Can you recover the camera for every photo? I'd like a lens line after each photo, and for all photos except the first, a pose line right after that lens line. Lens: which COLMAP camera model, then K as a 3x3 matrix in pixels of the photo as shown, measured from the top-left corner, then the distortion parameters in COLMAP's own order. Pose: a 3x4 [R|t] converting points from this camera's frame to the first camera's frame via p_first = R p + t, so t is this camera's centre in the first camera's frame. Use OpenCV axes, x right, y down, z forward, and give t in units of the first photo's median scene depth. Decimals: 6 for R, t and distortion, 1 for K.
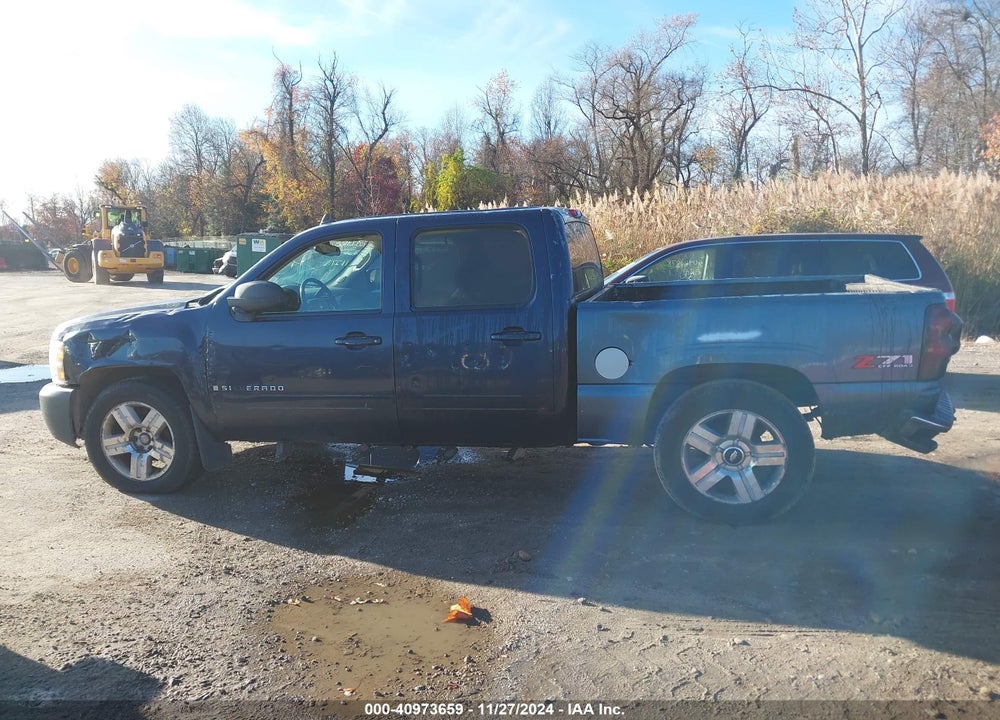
lens RADIAL K [[774.1, 0, 498.6], [0, 774.1, 363.7], [0, 0, 1]] dist [0.020496, -0.034959]
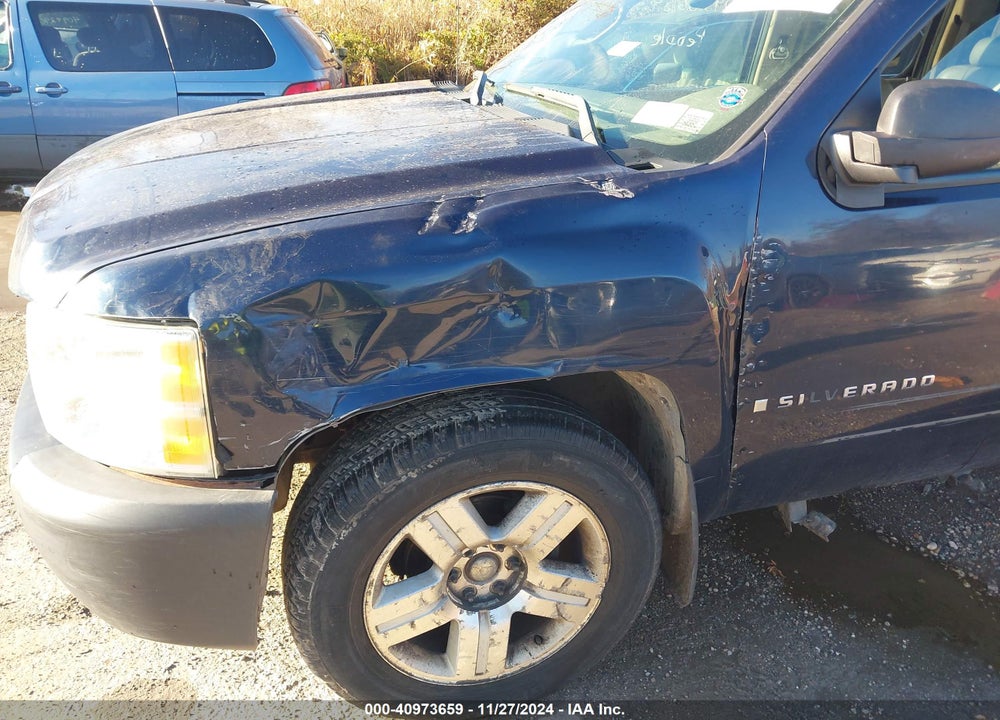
lens RADIAL K [[761.7, 0, 507.2], [0, 761.7, 387.5], [0, 0, 1]] dist [0.066924, -0.121110]
pose [[0.859708, -0.183400, 0.476725, -0.702700], [0.036477, 0.952978, 0.300837, -0.093061], [-0.509482, -0.241242, 0.825973, 0.876635]]
